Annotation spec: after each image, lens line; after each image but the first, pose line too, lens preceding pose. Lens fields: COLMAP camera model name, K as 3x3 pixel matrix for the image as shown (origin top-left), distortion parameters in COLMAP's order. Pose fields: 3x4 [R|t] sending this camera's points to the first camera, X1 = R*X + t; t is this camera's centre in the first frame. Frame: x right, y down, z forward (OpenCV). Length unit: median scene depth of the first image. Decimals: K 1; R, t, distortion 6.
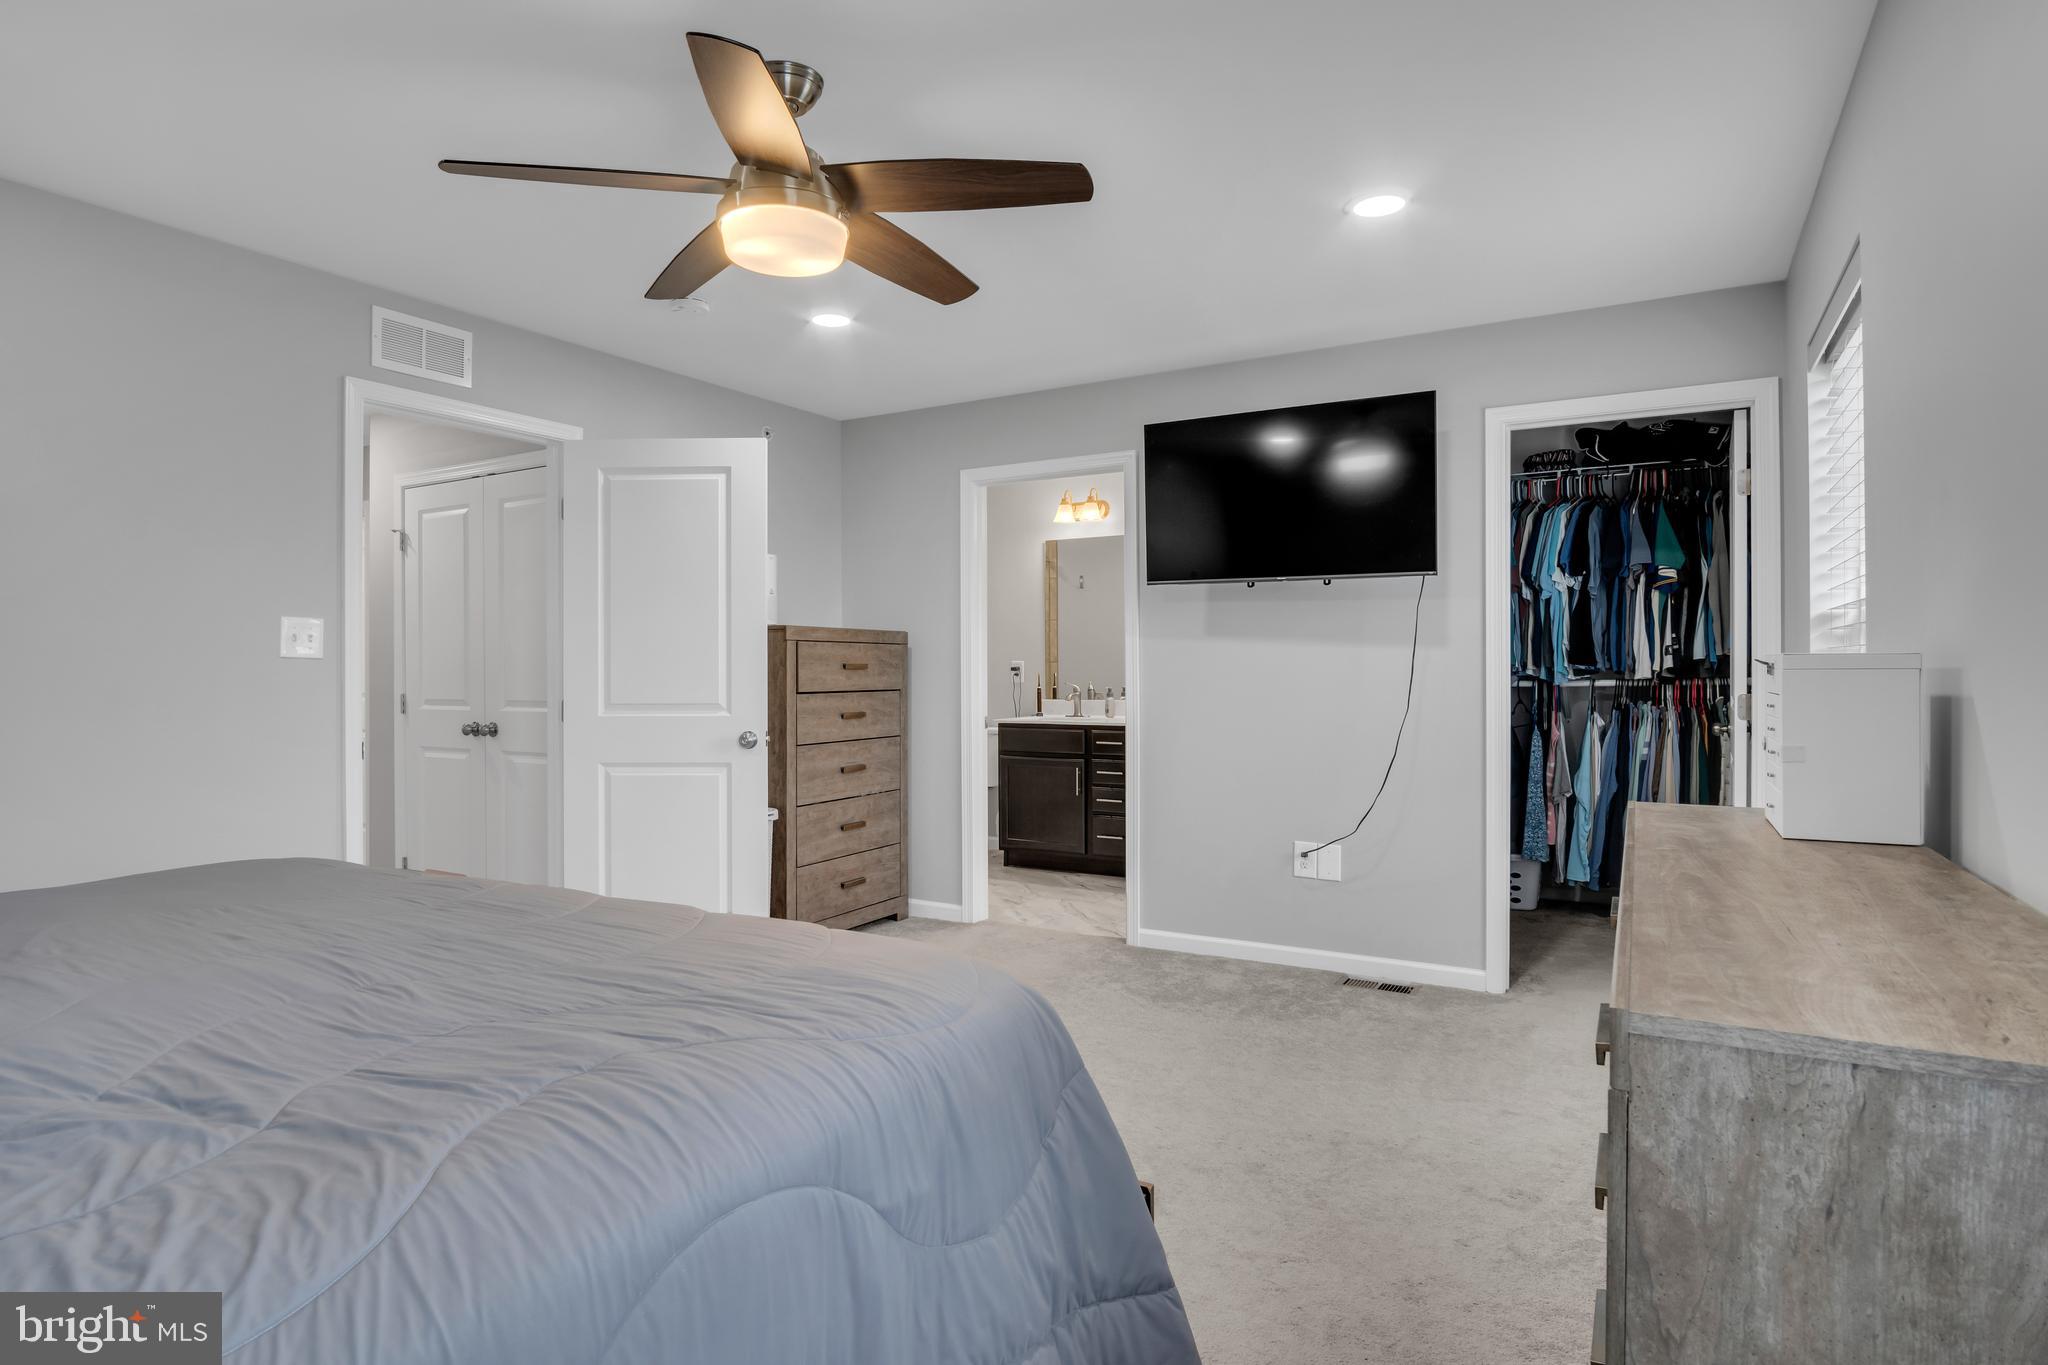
lens RADIAL K [[1121.9, 0, 968.0], [0, 1121.9, 674.4], [0, 0, 1]] dist [-0.031161, 0.005952]
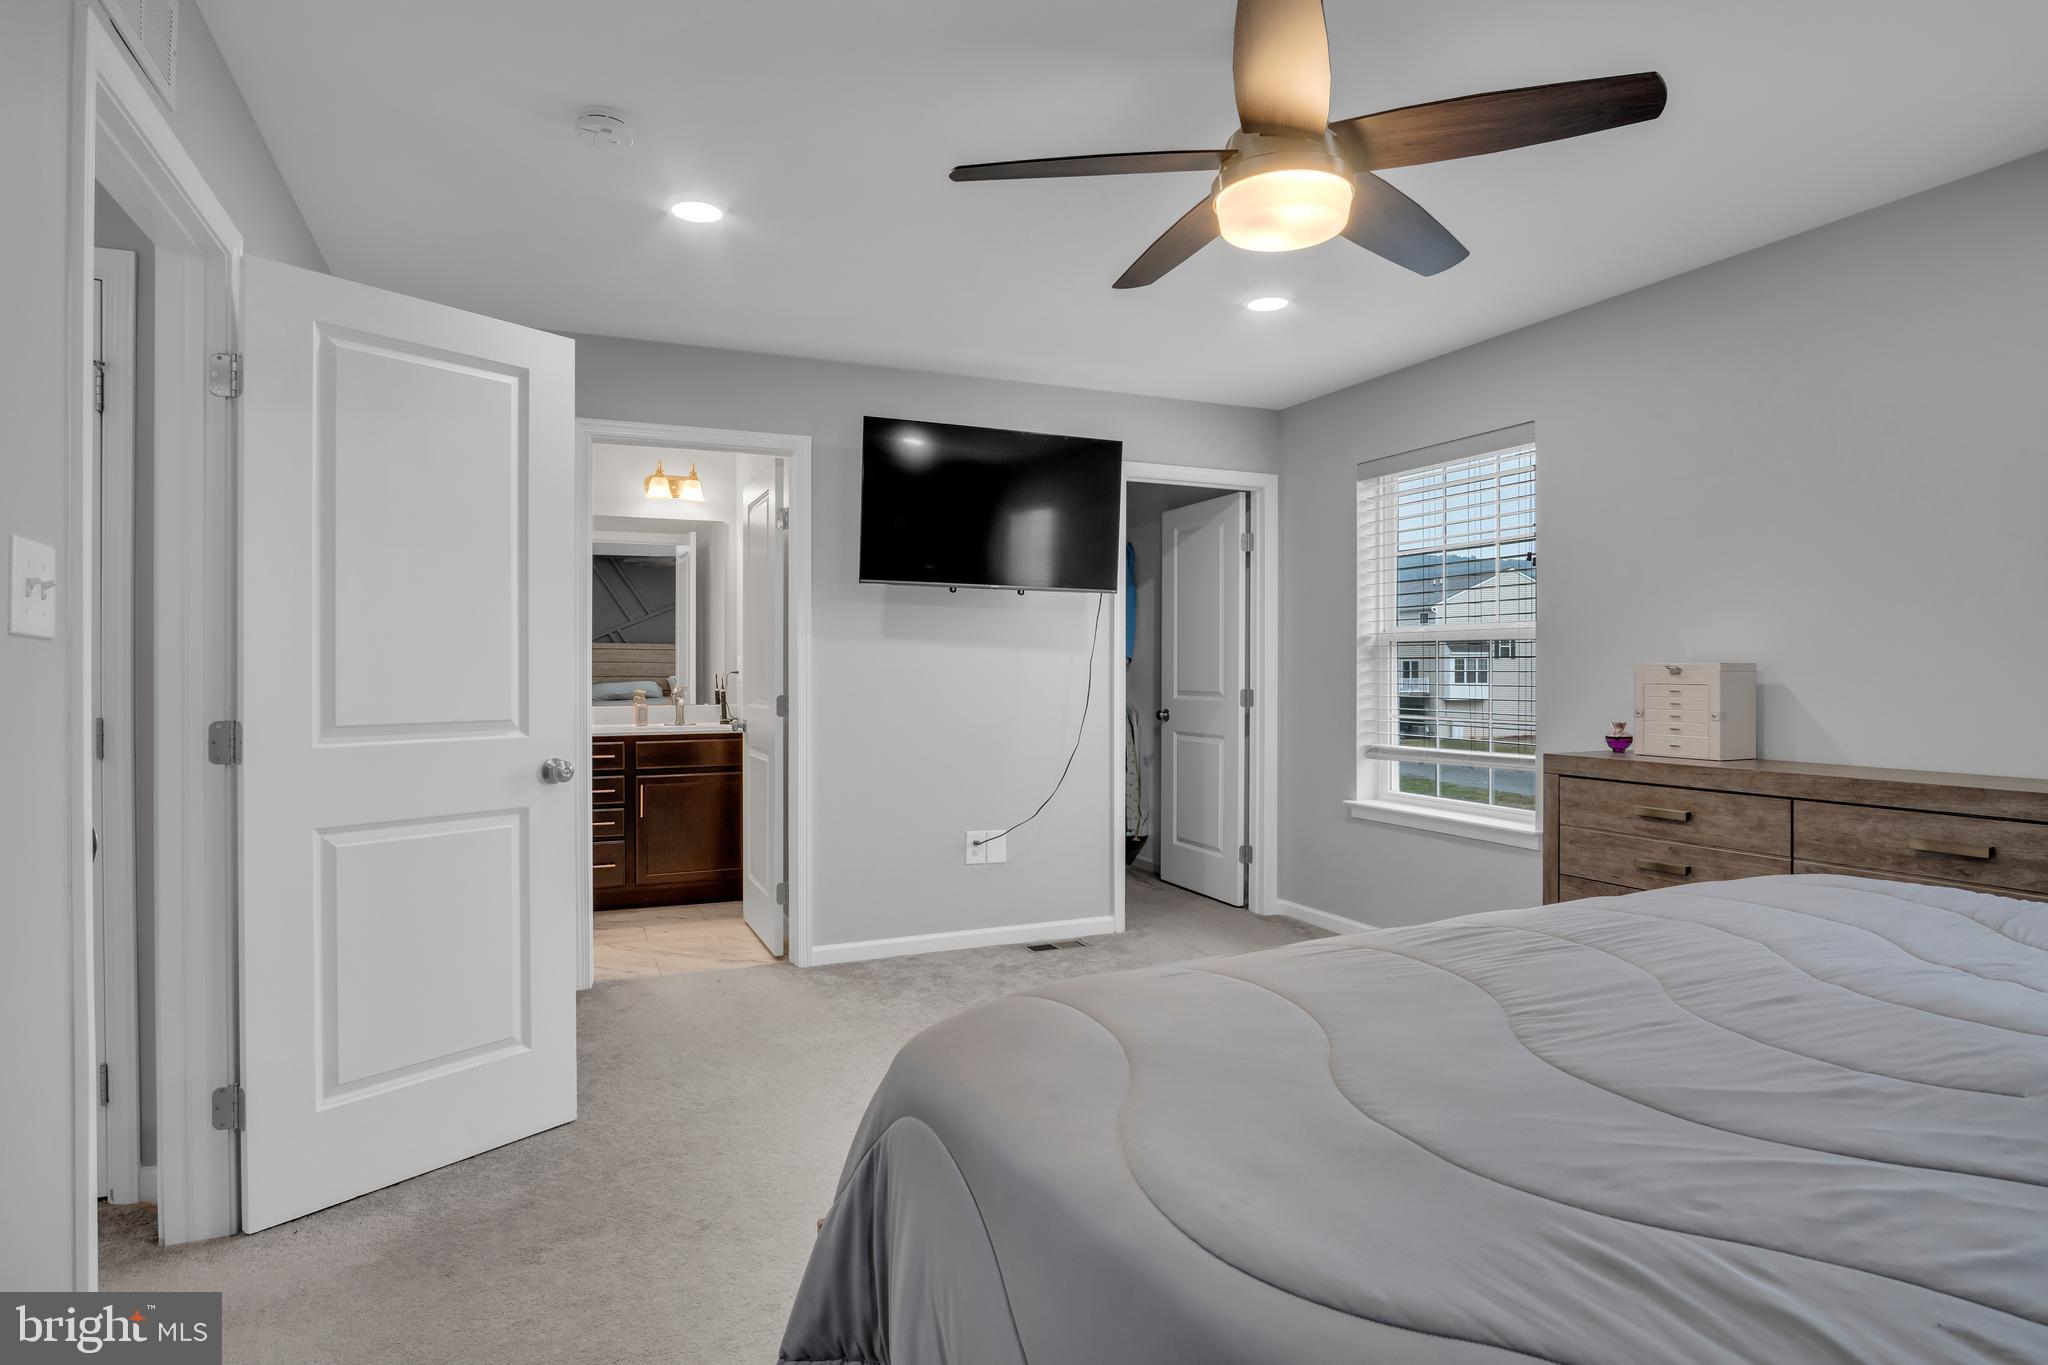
lens RADIAL K [[1121.9, 0, 1041.1], [0, 1121.9, 681.8], [0, 0, 1]] dist [-0.031161, 0.005952]
pose [[0.555969, -0.005210, 0.831186, -0.584118], [0.002073, 0.999986, 0.004882, 0.000975], [-0.831200, -0.000992, 0.555972, 0.359310]]
